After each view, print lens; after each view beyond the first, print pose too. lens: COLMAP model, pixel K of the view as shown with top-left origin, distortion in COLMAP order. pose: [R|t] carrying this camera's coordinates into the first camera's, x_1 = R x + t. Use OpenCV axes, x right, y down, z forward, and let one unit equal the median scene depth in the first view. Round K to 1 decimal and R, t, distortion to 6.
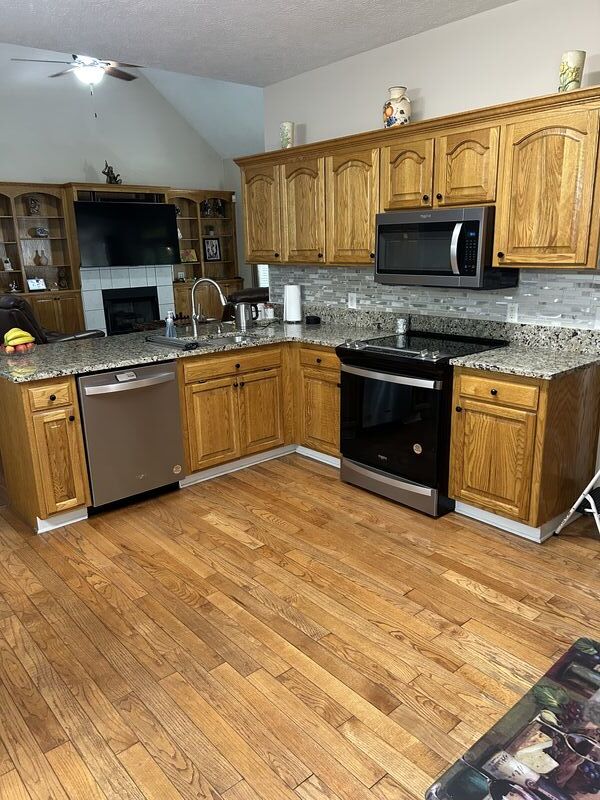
lens RADIAL K [[600.9, 0, 293.1], [0, 600.9, 402.6], [0, 0, 1]] dist [0.010267, -0.008538]
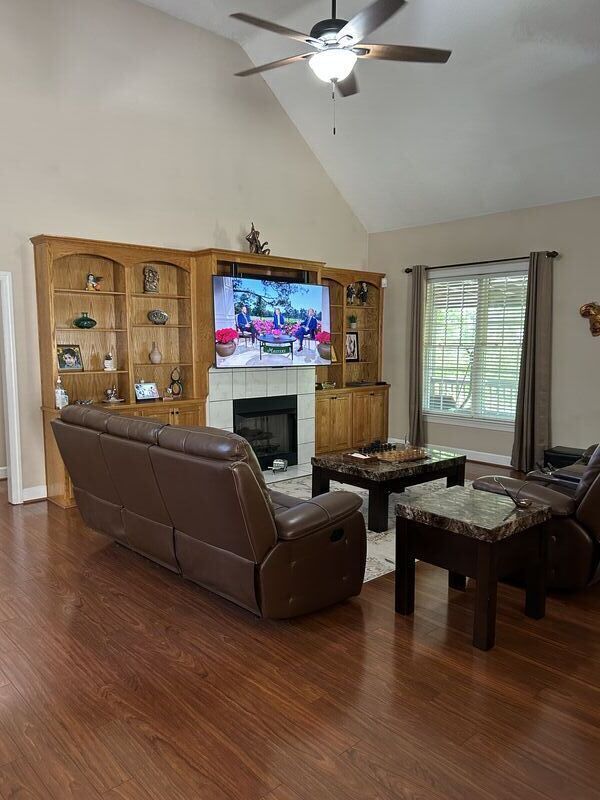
lens RADIAL K [[600.9, 0, 303.7], [0, 600.9, 405.7], [0, 0, 1]] dist [0.010267, -0.008538]
pose [[0.998784, 0.021975, 0.044142, -0.271822], [-0.015160, 0.988695, -0.149171, -0.080336], [-0.046921, 0.148321, 0.987826, 0.318896]]
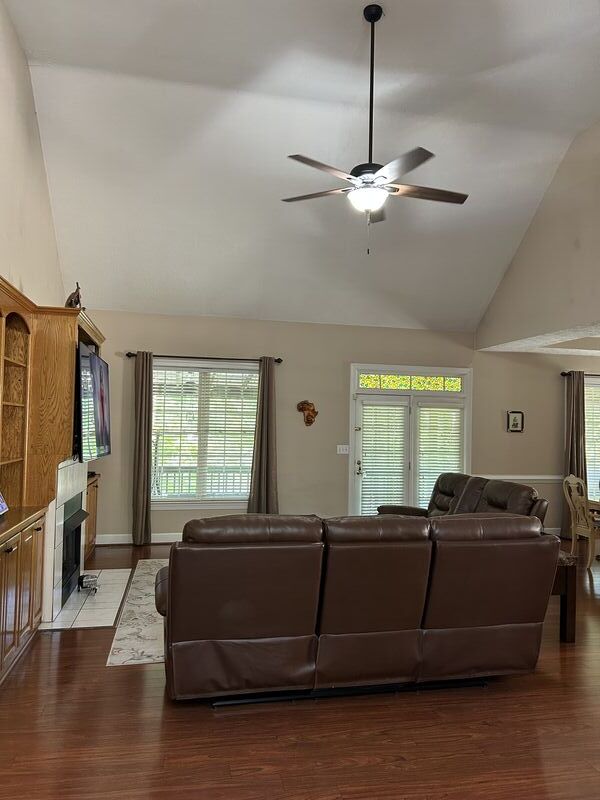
lens RADIAL K [[600.9, 0, 297.8], [0, 600.9, 400.0], [0, 0, 1]] dist [0.010267, -0.008538]
pose [[0.485406, 0.073788, 0.871169, -0.697368], [0.194841, 0.962243, -0.190065, -0.137852], [-0.852301, 0.261998, 0.452702, 0.571886]]
